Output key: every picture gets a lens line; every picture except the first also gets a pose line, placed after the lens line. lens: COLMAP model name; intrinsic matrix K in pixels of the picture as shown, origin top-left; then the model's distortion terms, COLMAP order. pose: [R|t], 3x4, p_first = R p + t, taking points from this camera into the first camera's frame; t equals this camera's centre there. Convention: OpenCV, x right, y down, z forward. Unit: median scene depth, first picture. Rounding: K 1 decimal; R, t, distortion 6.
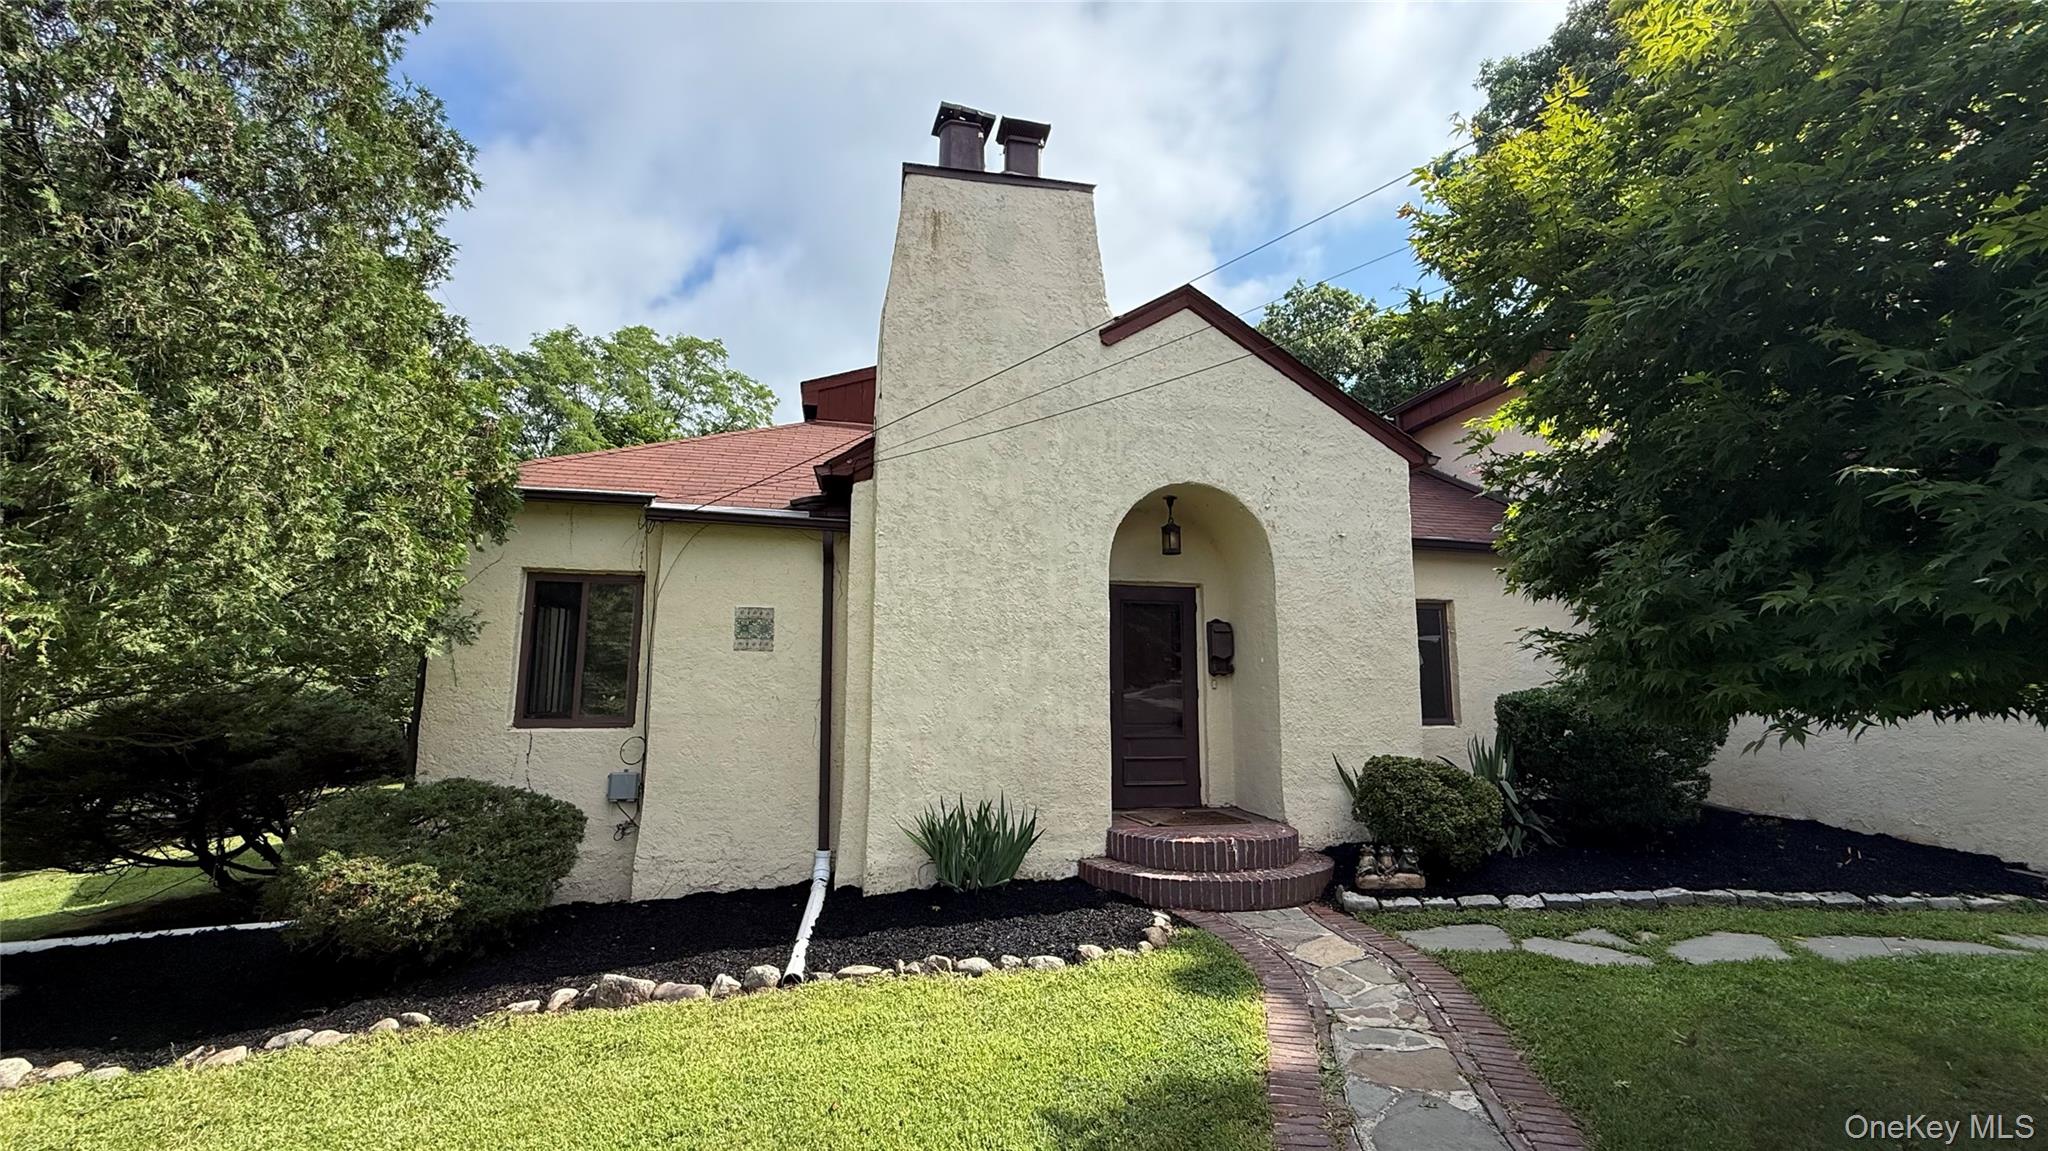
lens RADIAL K [[802.0, 0, 1024.0], [0, 802.0, 575.5], [0, 0, 1]] dist [0.000430, -0.000515]
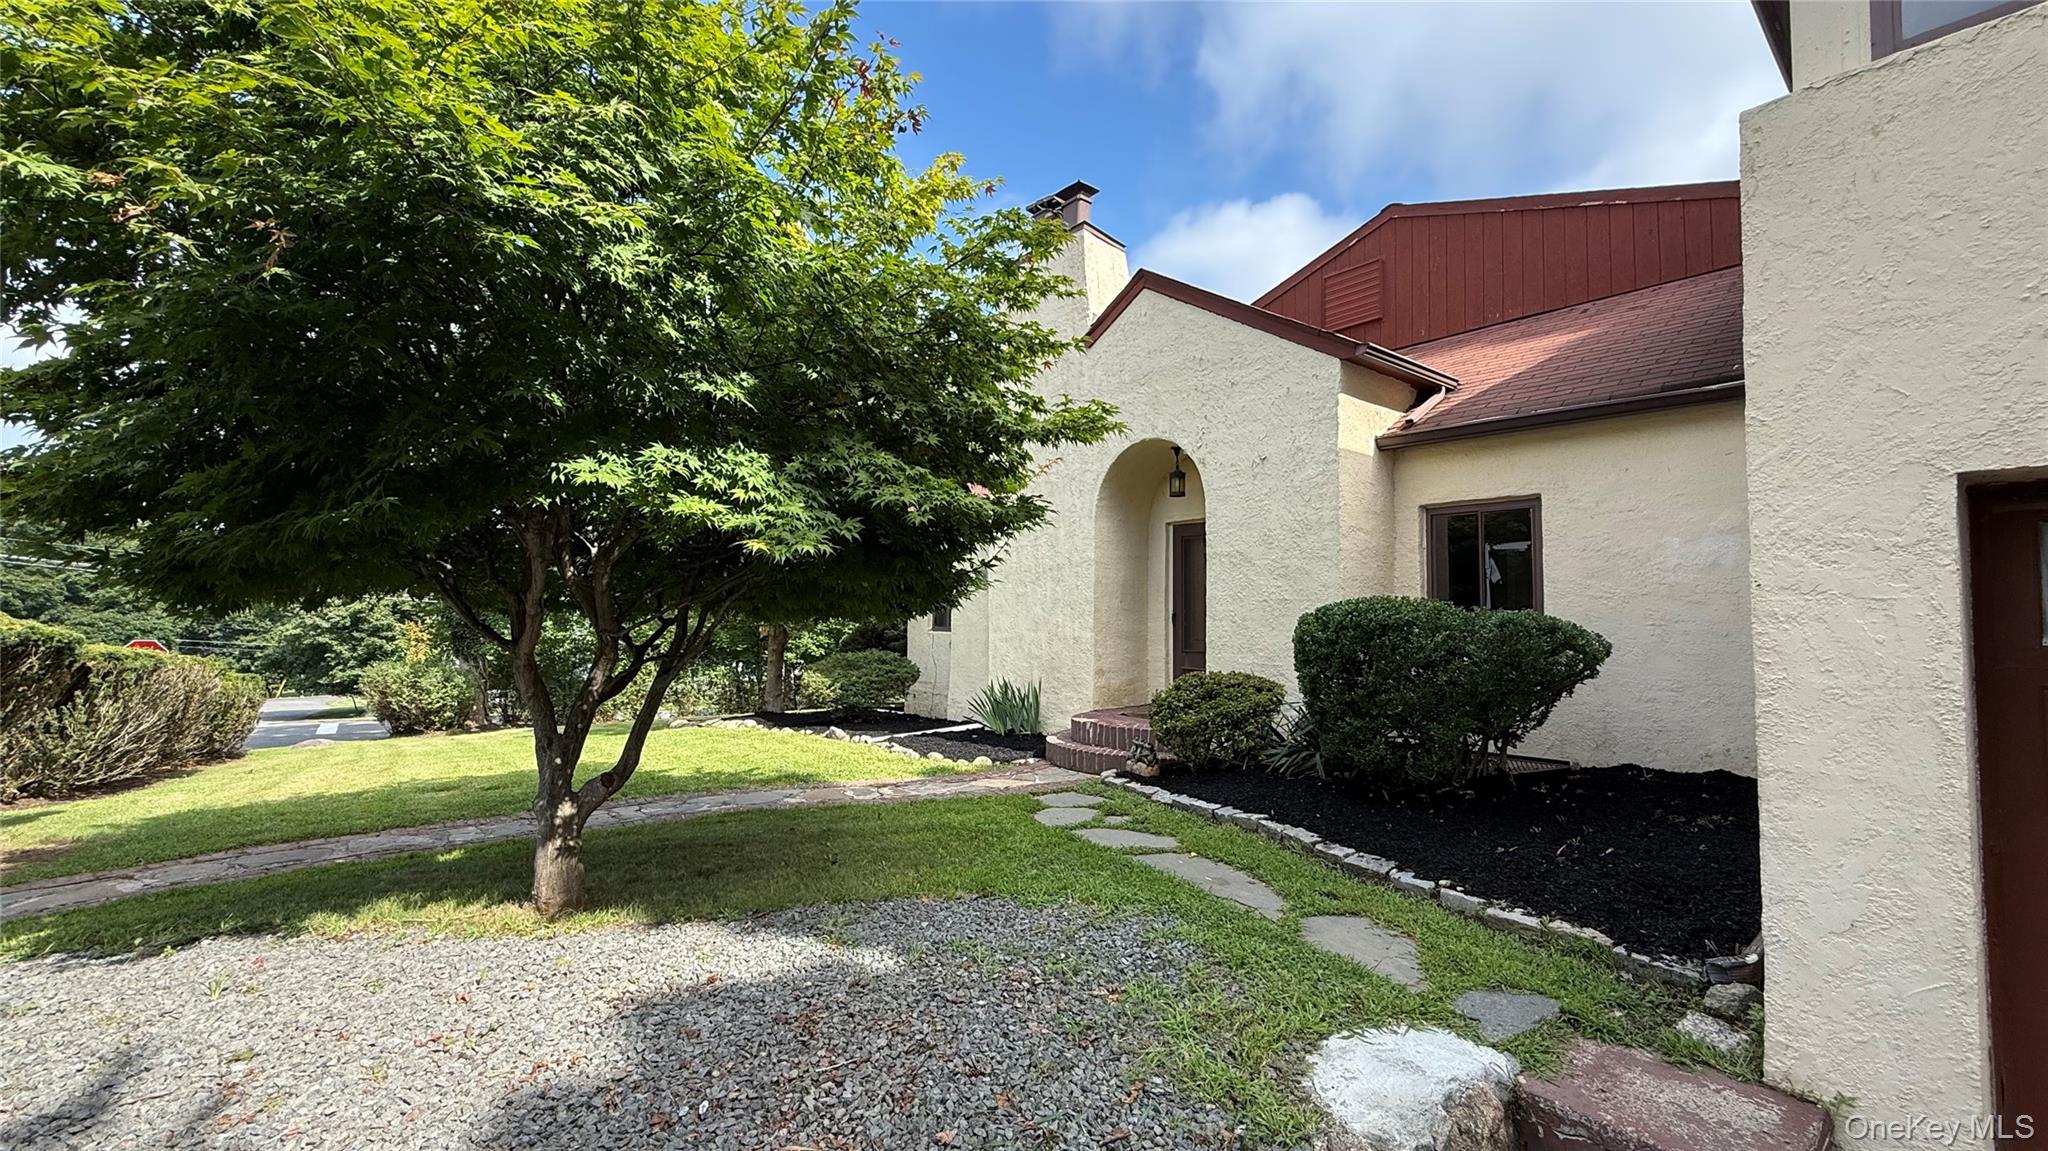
lens RADIAL K [[802.0, 0, 1024.0], [0, 802.0, 575.5], [0, 0, 1]] dist [0.000430, -0.000515]
pose [[0.462932, -0.042050, -0.885396, 1.230514], [0.119691, 0.992691, 0.015435, 0.047899], [0.878276, -0.113119, 0.464582, 0.273807]]
